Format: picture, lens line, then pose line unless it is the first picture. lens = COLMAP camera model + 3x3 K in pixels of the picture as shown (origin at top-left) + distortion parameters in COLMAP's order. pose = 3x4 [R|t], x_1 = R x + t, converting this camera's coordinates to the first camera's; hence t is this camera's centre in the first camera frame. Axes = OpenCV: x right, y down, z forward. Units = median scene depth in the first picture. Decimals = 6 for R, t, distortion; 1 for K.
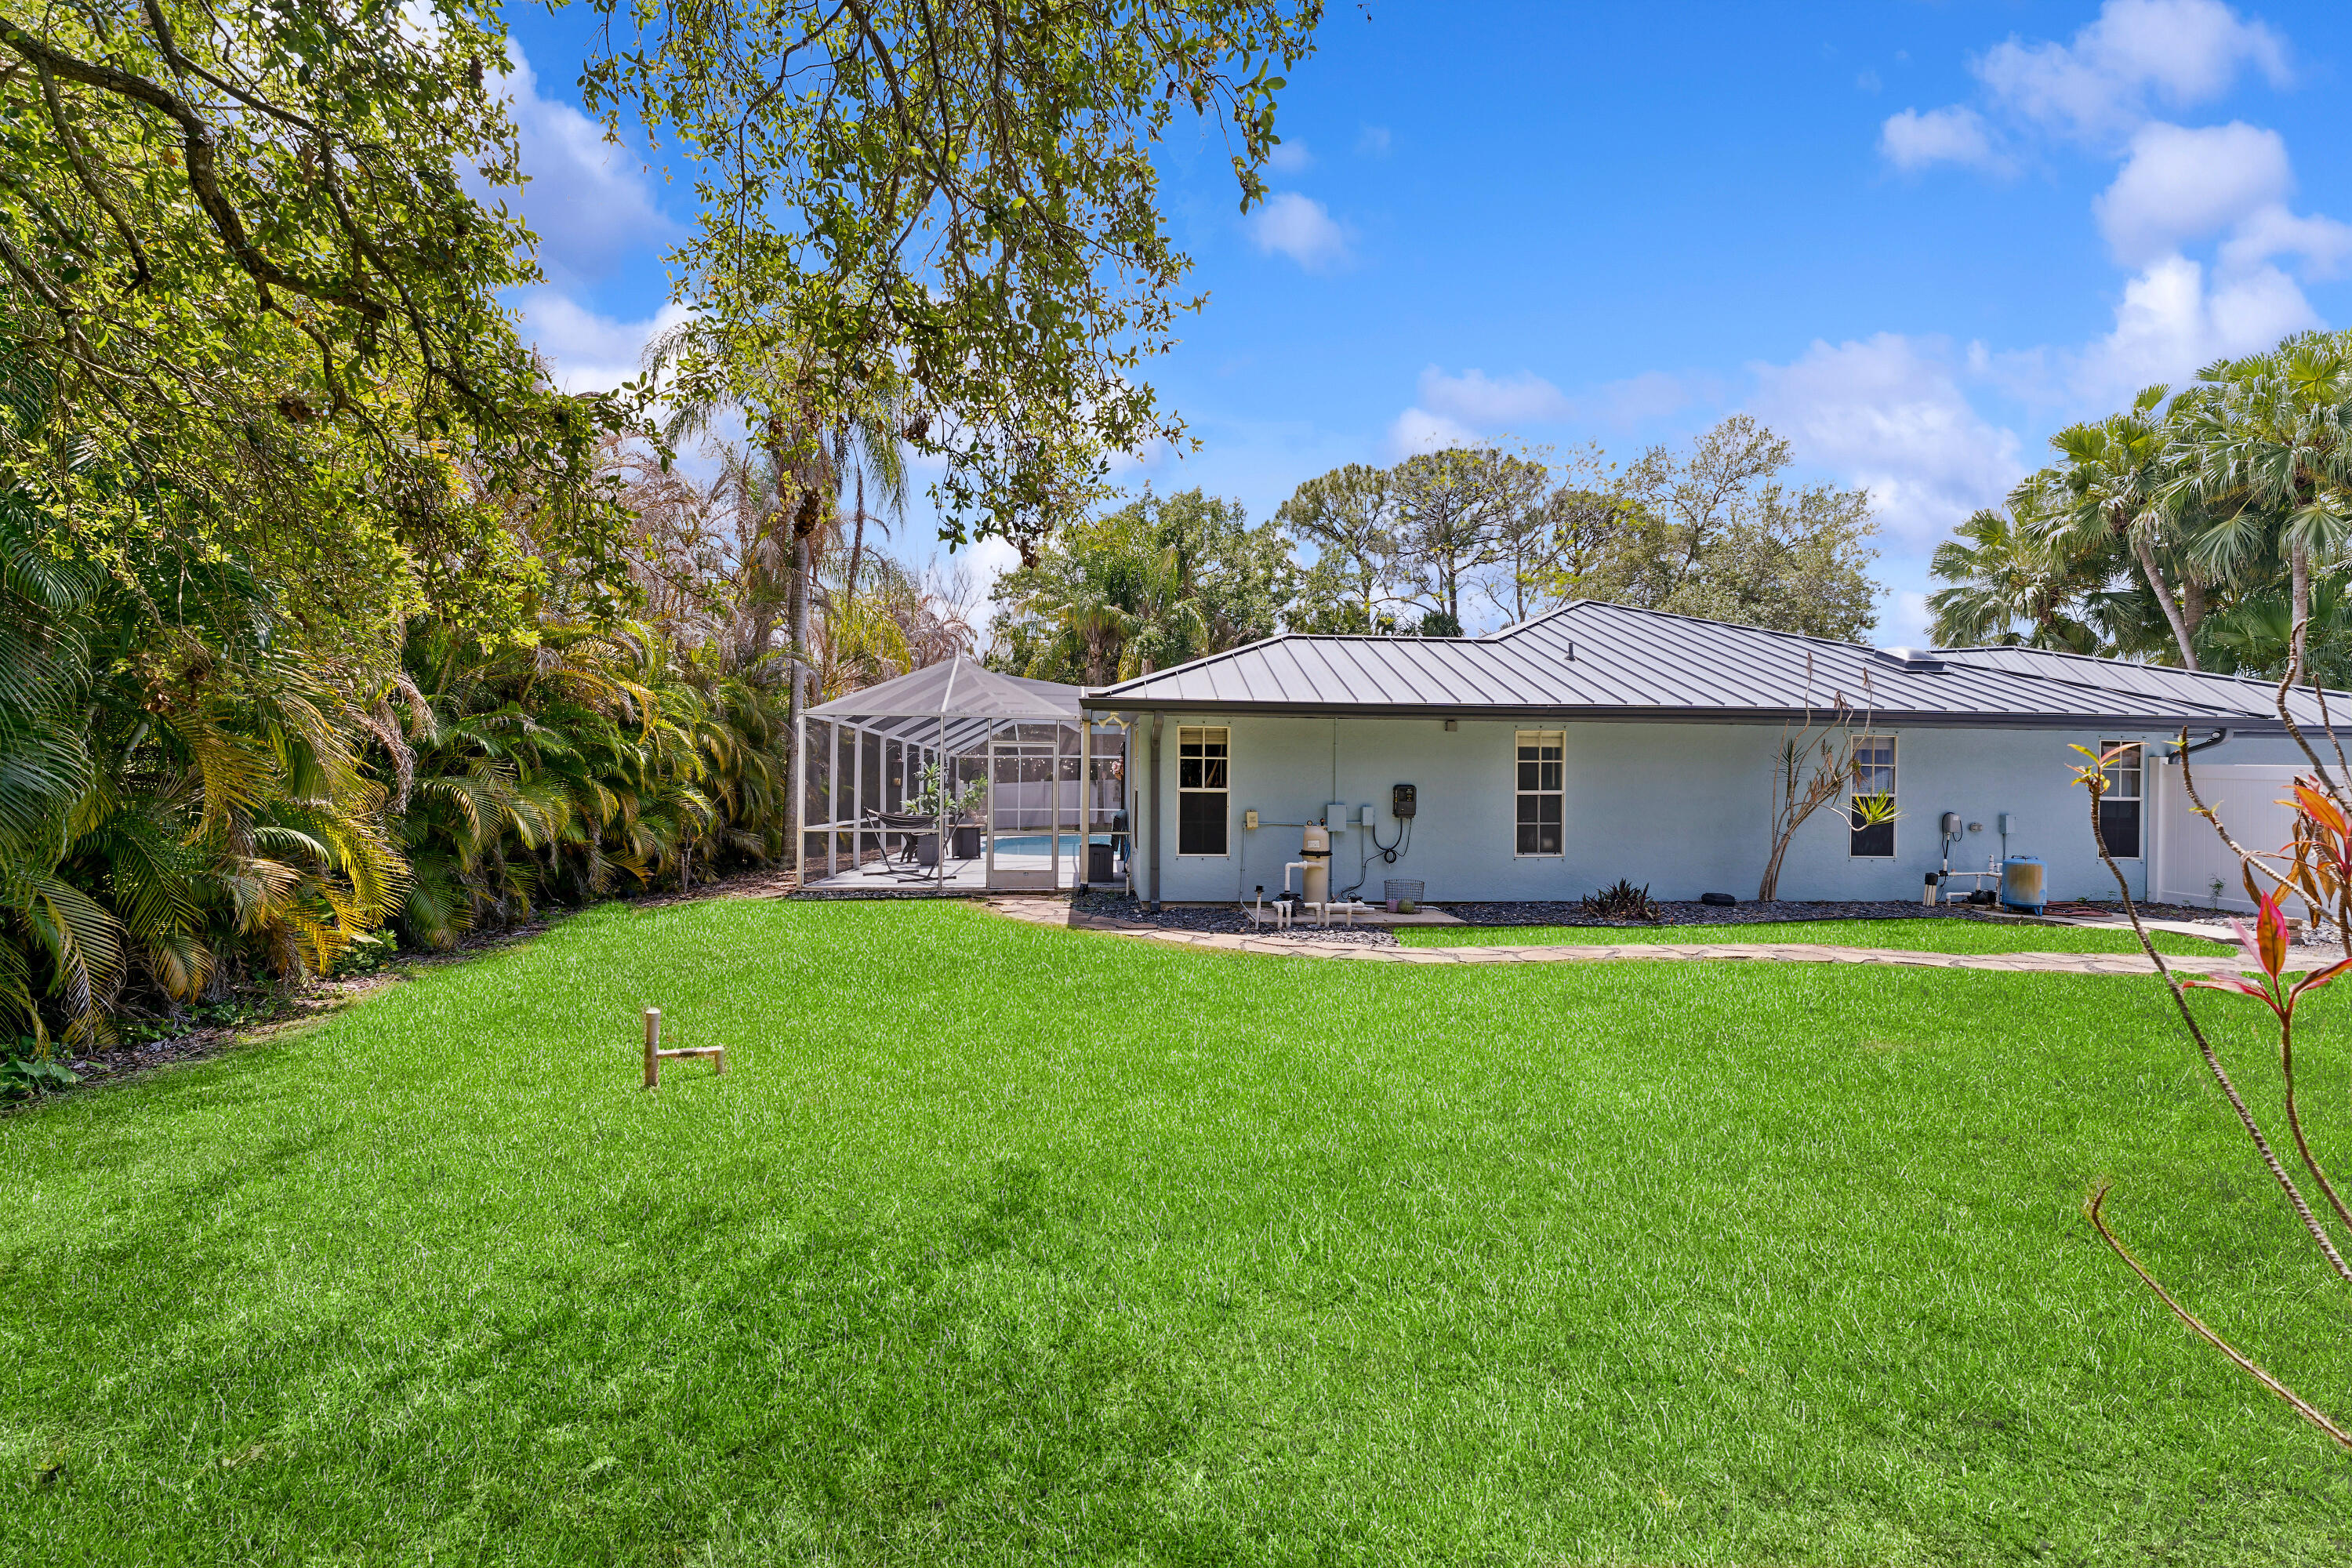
lens RADIAL K [[960.2, 0, 1179.6], [0, 960.2, 792.4], [0, 0, 1]] dist [0.001937, -0.000241]
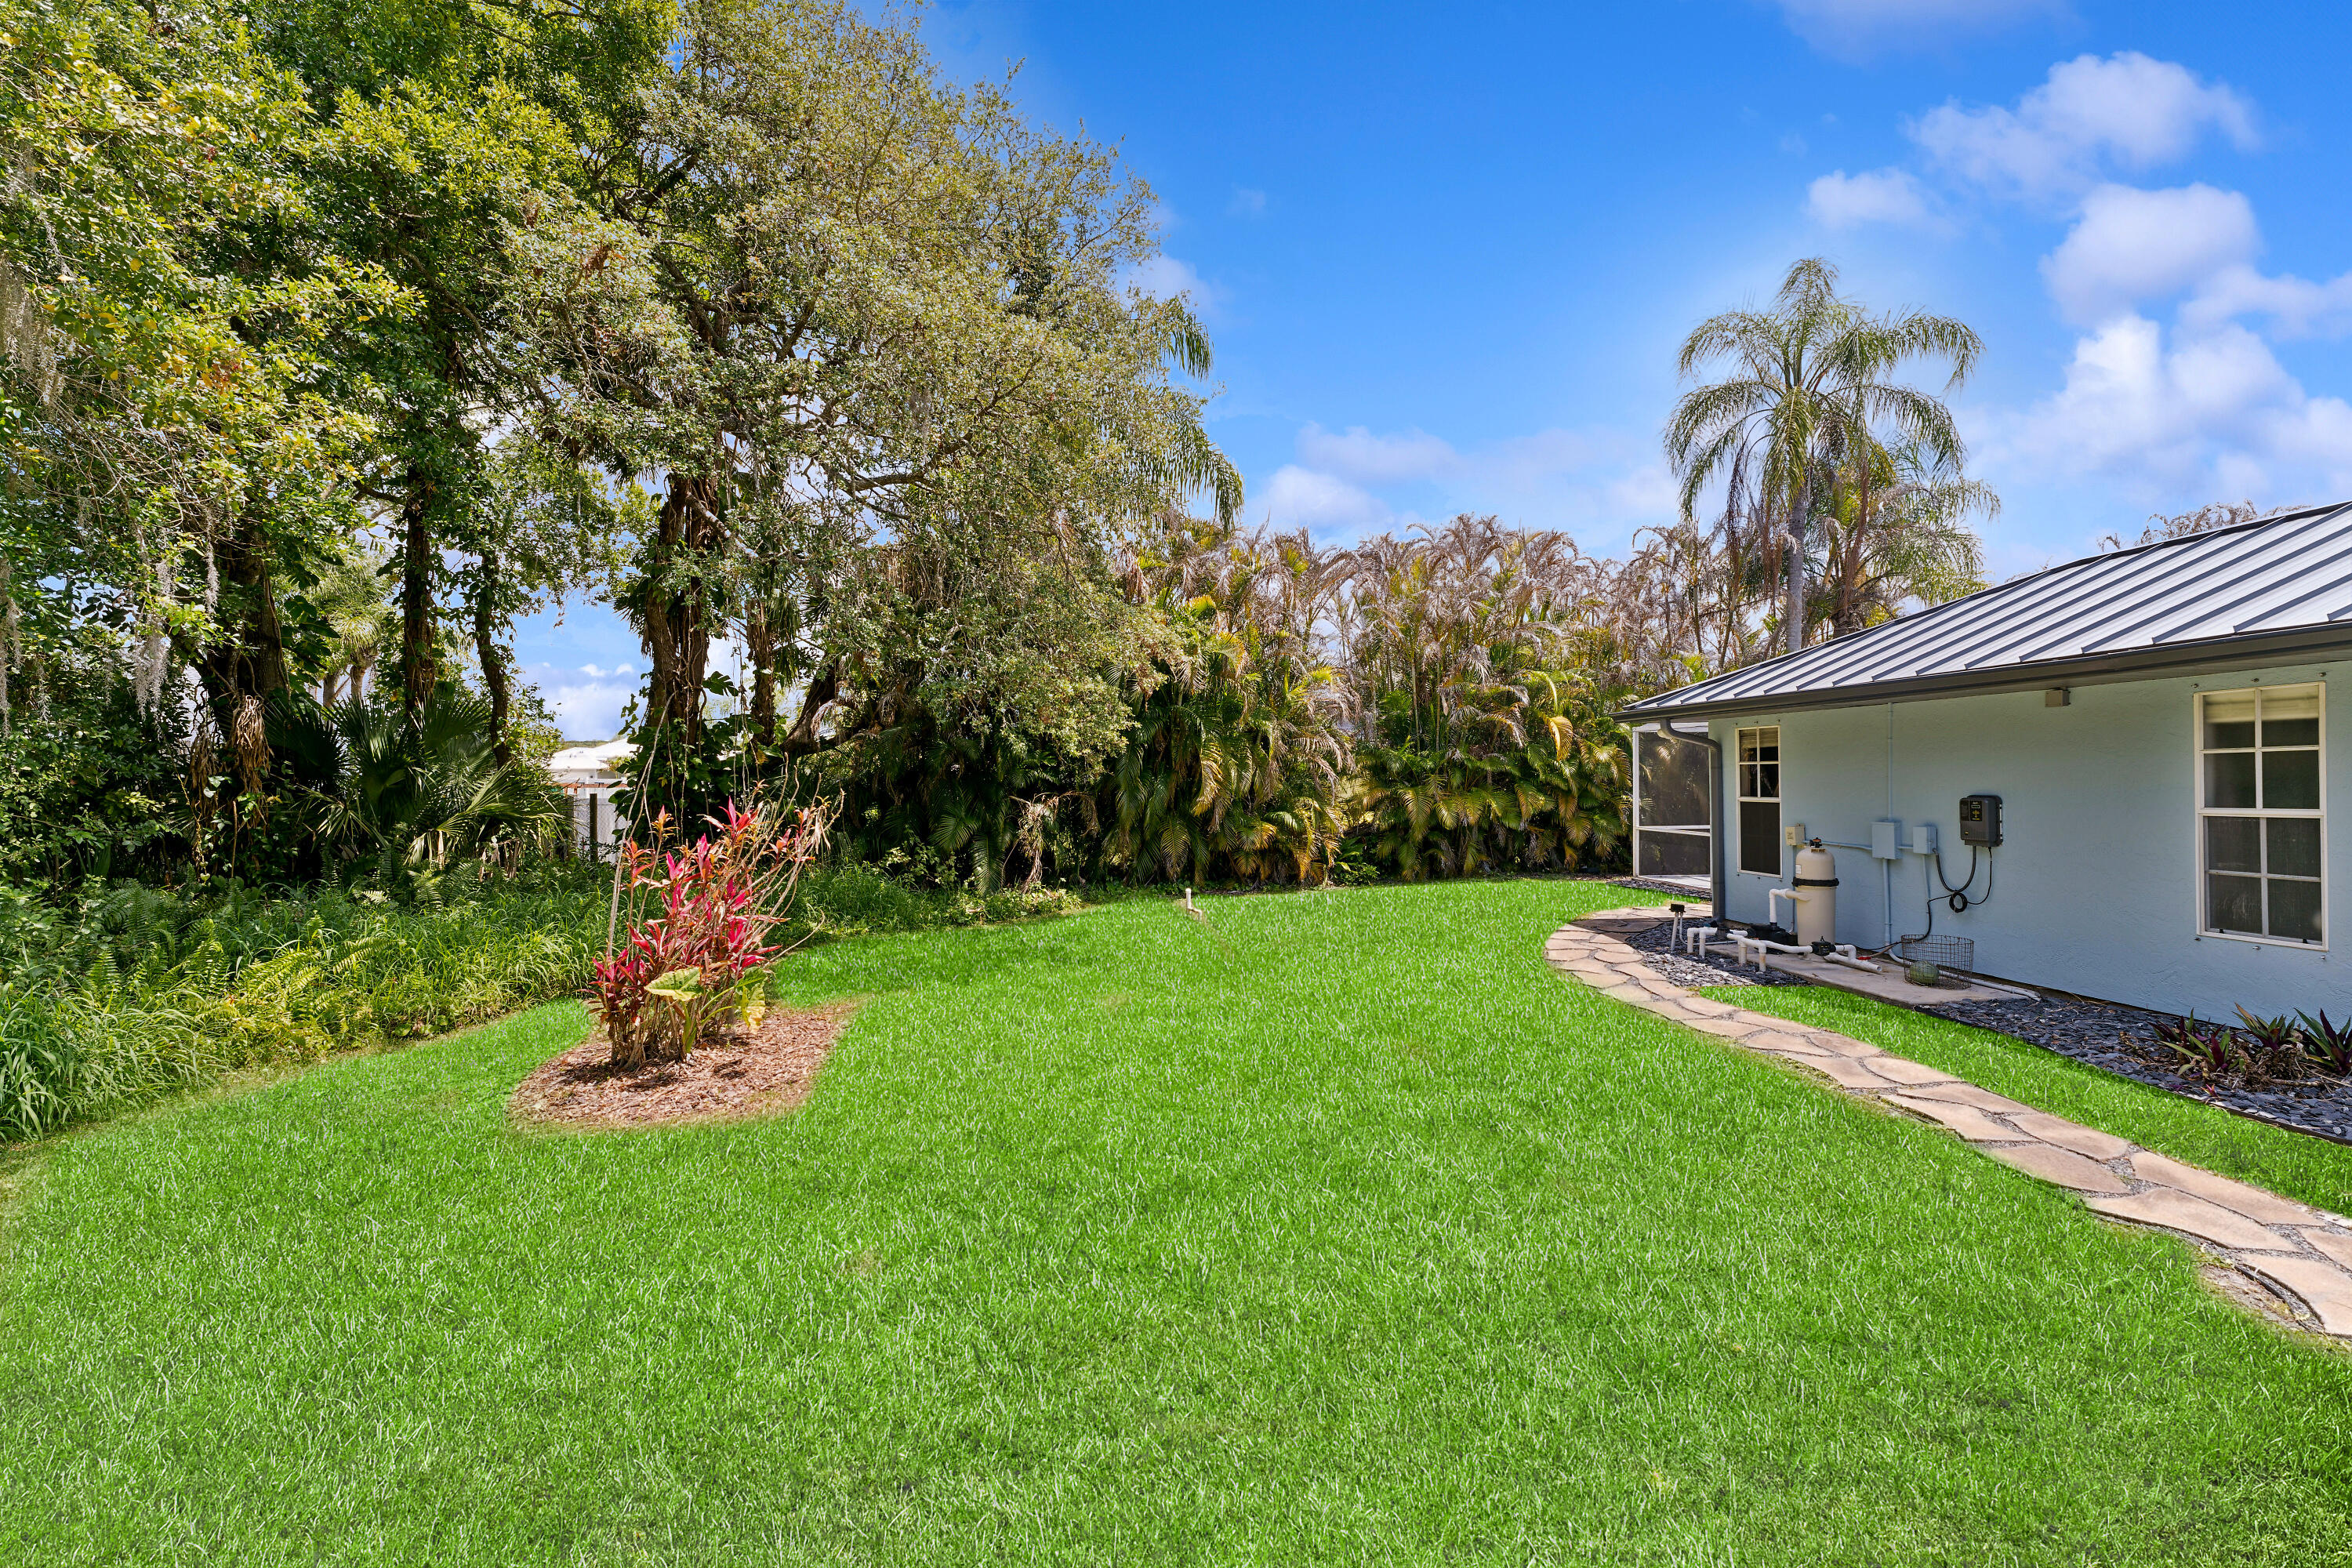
lens RADIAL K [[960.2, 0, 1179.6], [0, 960.2, 792.4], [0, 0, 1]] dist [0.001937, -0.000241]
pose [[0.038094, -0.000510, -0.999274, 0.852660], [-0.032512, 0.999470, -0.001749, 0.009198], [0.998745, 0.032555, 0.038058, 0.428615]]
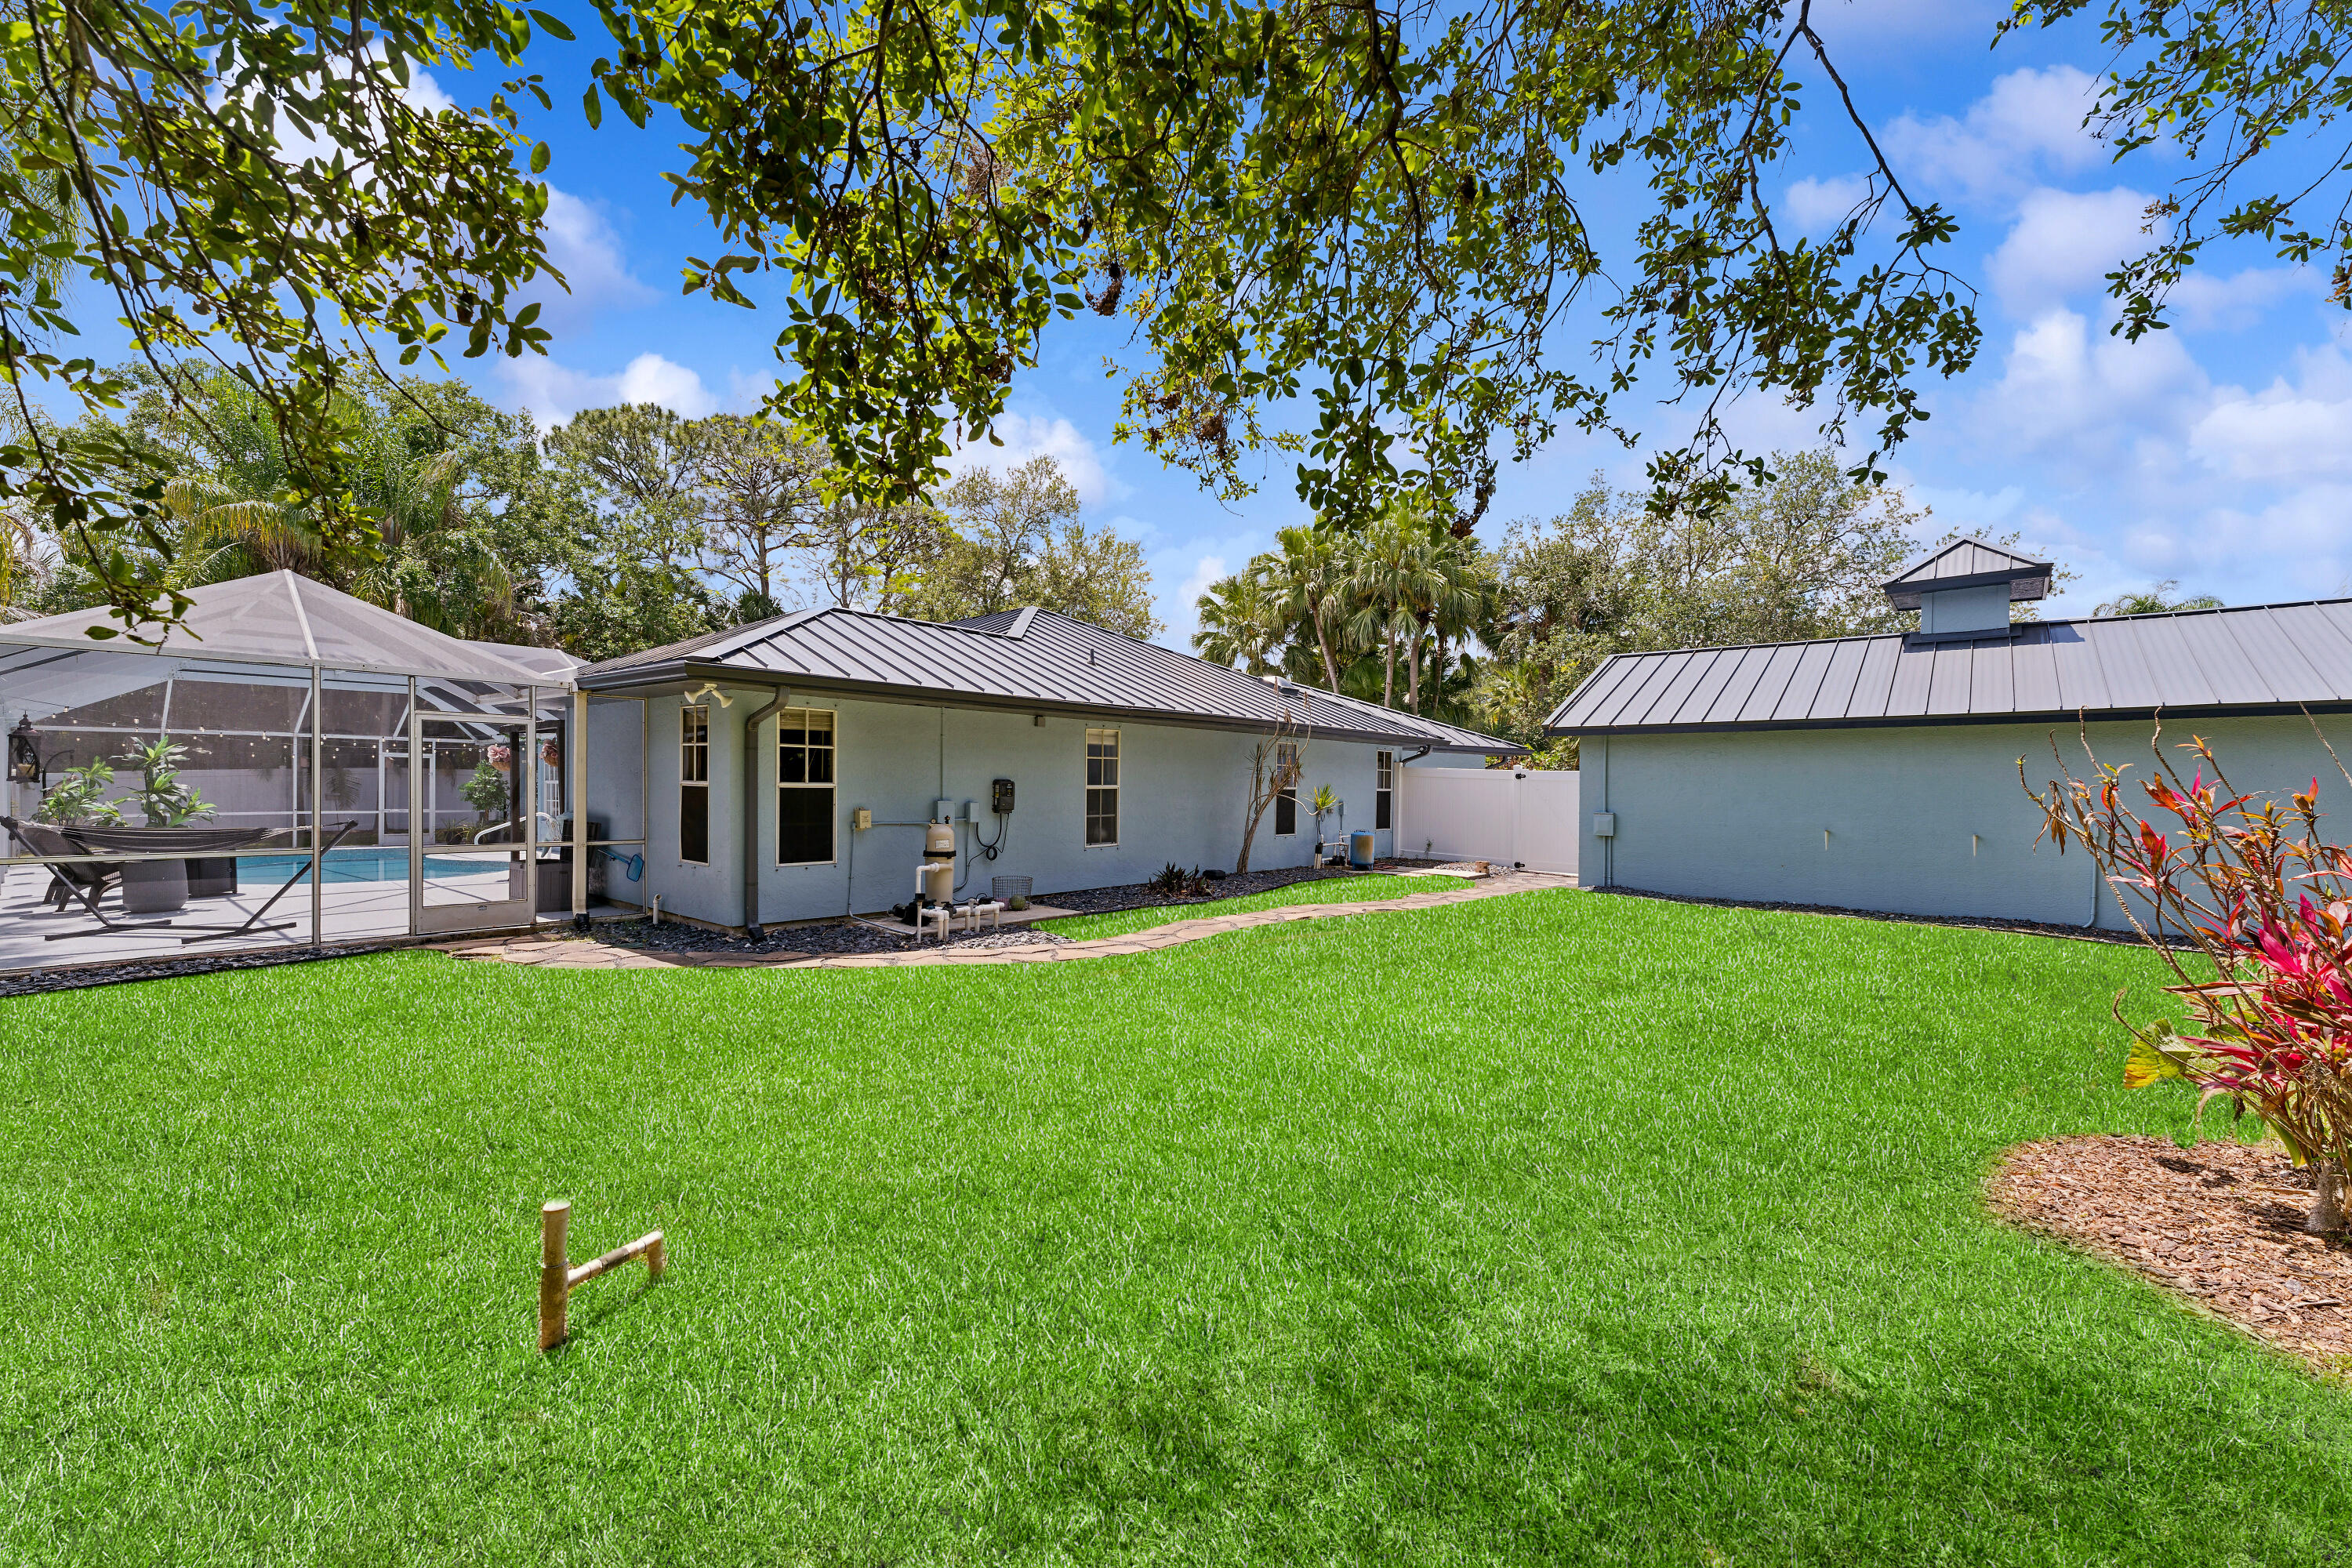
lens RADIAL K [[960.2, 0, 1179.6], [0, 960.2, 792.4], [0, 0, 1]] dist [0.001937, -0.000241]
pose [[0.702606, -0.007347, 0.711542, -0.332353], [0.001258, 0.999958, 0.009082, -0.003353], [-0.711578, -0.005486, 0.702585, 0.183049]]
